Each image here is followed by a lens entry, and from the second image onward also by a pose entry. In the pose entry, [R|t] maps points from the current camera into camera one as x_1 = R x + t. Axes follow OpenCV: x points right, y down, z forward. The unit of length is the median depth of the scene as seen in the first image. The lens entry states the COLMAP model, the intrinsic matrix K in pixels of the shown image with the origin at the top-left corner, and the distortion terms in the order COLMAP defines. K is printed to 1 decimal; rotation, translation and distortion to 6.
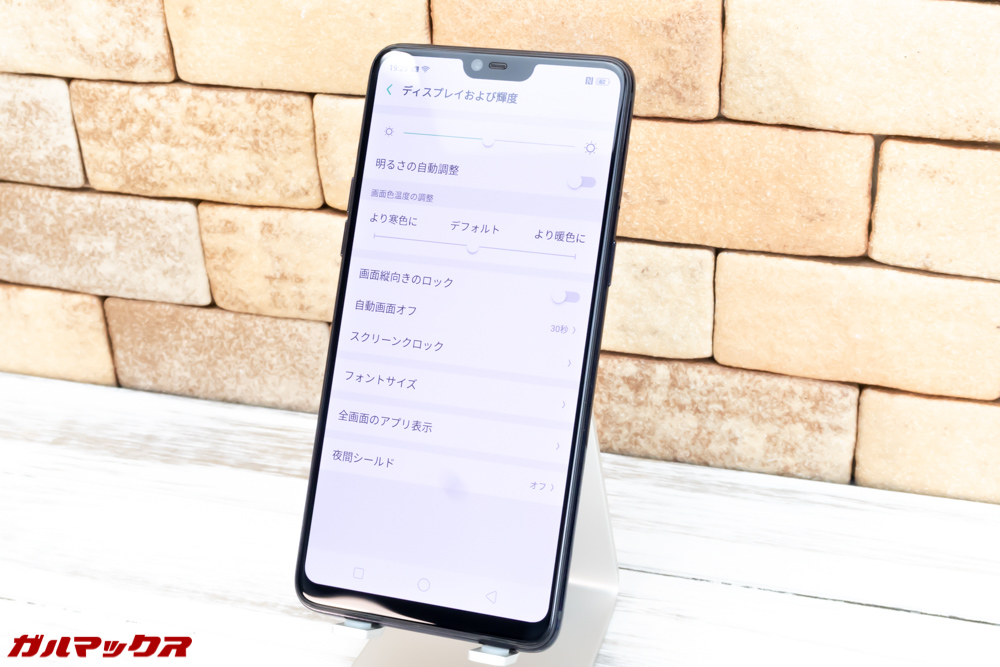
lens RADIAL K [[1597.0, 0, 498.6], [0, 1597.0, 331.5], [0, 0, 1]] dist [-0.007800, 0.000000]
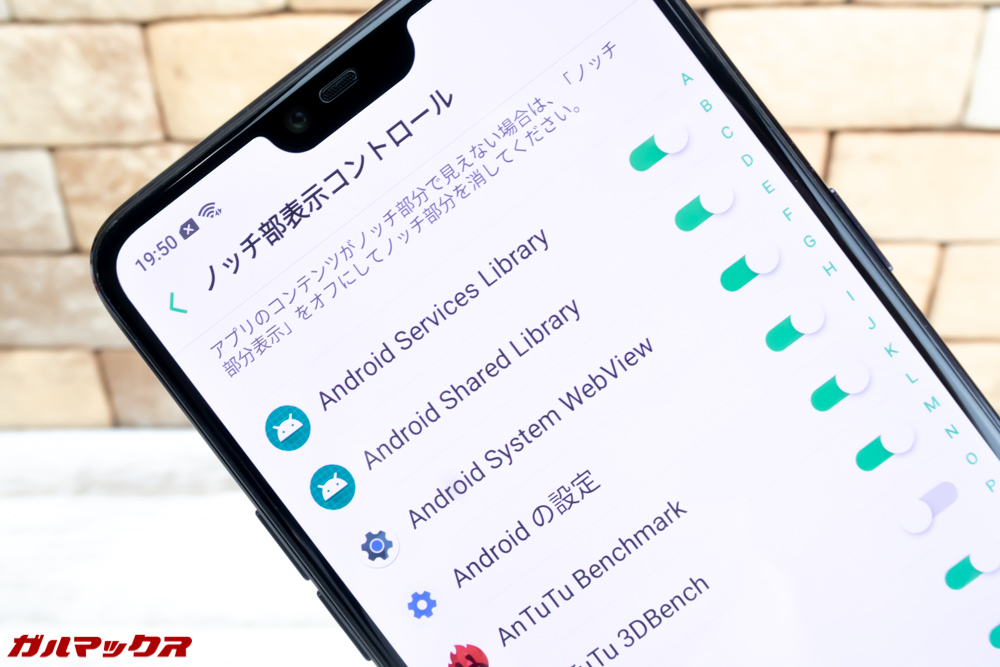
lens RADIAL K [[1141.1, 0, 499.6], [0, 1141.1, 336.4], [0, 0, 1]] dist [0.003213, 0.000000]
pose [[0.962218, -0.135378, 0.236241, -0.179885], [0.124302, 0.990353, 0.061235, -0.046613], [-0.242251, -0.029556, 0.969763, 0.210352]]
